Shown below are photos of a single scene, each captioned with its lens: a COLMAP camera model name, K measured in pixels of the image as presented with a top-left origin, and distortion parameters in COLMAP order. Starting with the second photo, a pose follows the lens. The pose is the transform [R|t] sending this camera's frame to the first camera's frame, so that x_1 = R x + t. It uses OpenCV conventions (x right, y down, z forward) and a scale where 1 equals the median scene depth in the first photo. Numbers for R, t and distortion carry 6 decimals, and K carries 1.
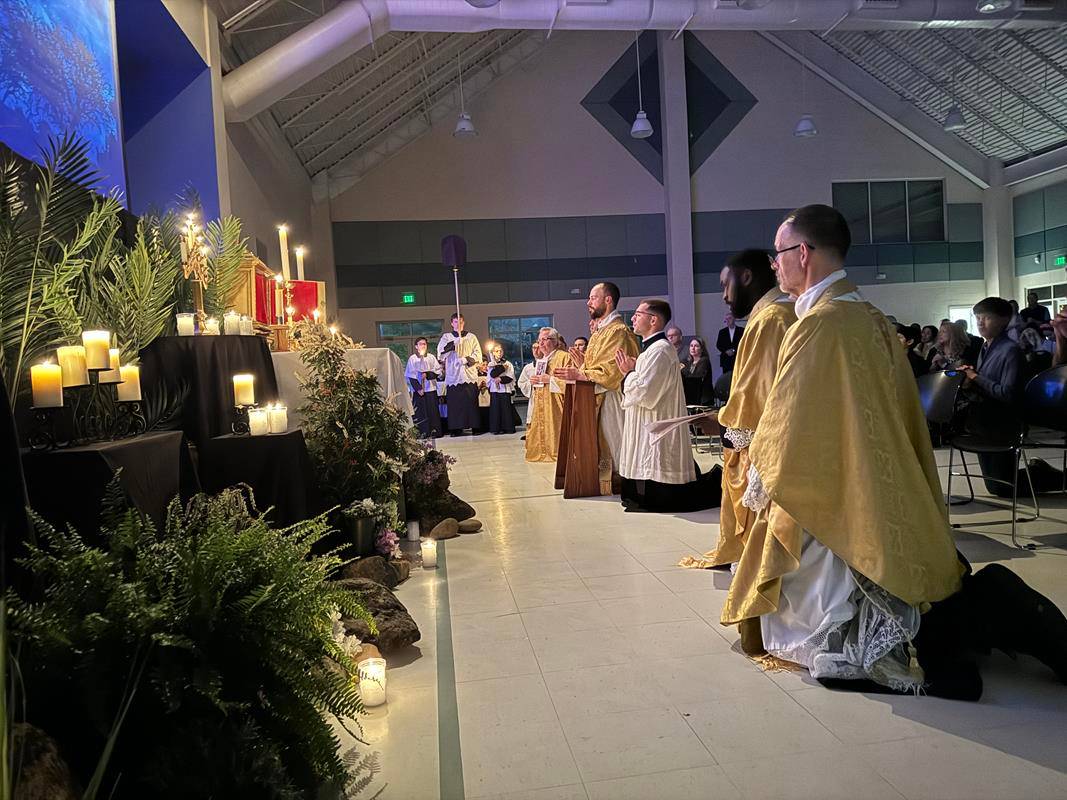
lens RADIAL K [[758.4, 0, 533.6], [0, 758.4, 401.7], [0, 0, 1]] dist [0.005390, -0.008626]
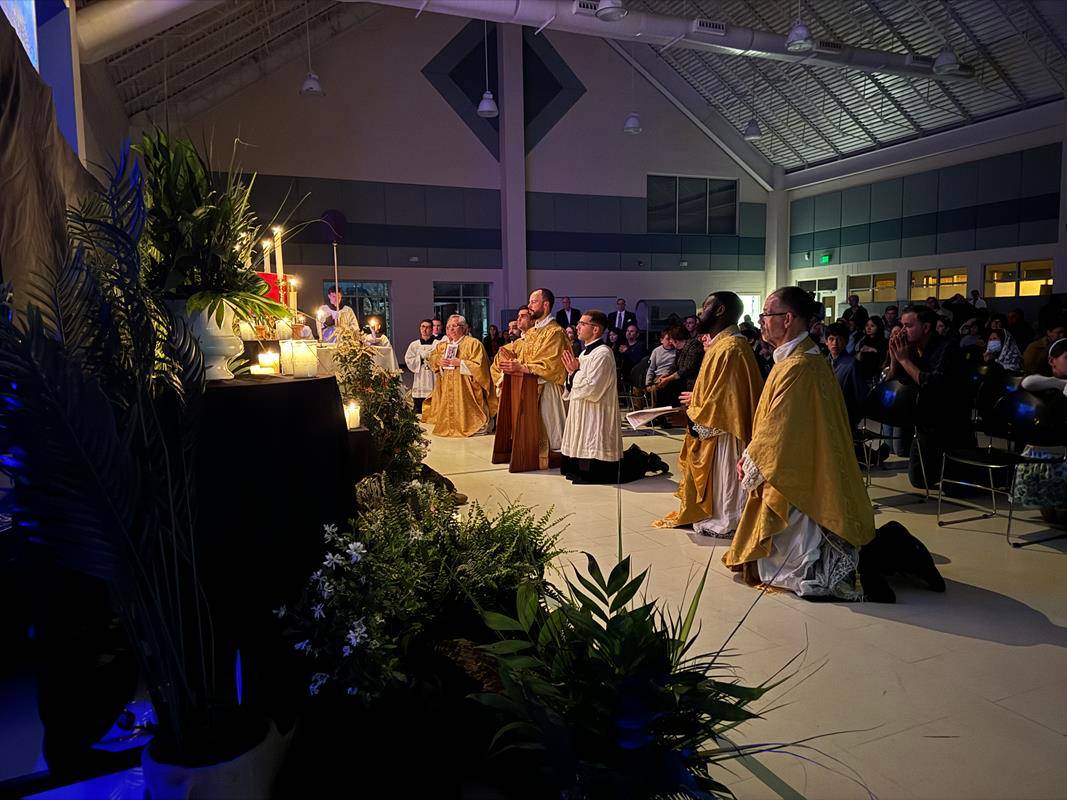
lens RADIAL K [[758.4, 0, 534.2], [0, 758.4, 400.7], [0, 0, 1]] dist [0.005390, -0.008626]
pose [[0.963976, 0.014012, 0.265620, -0.227163], [-0.027789, 0.998452, 0.048181, -0.040508], [-0.264534, -0.053827, 0.962873, -0.138430]]
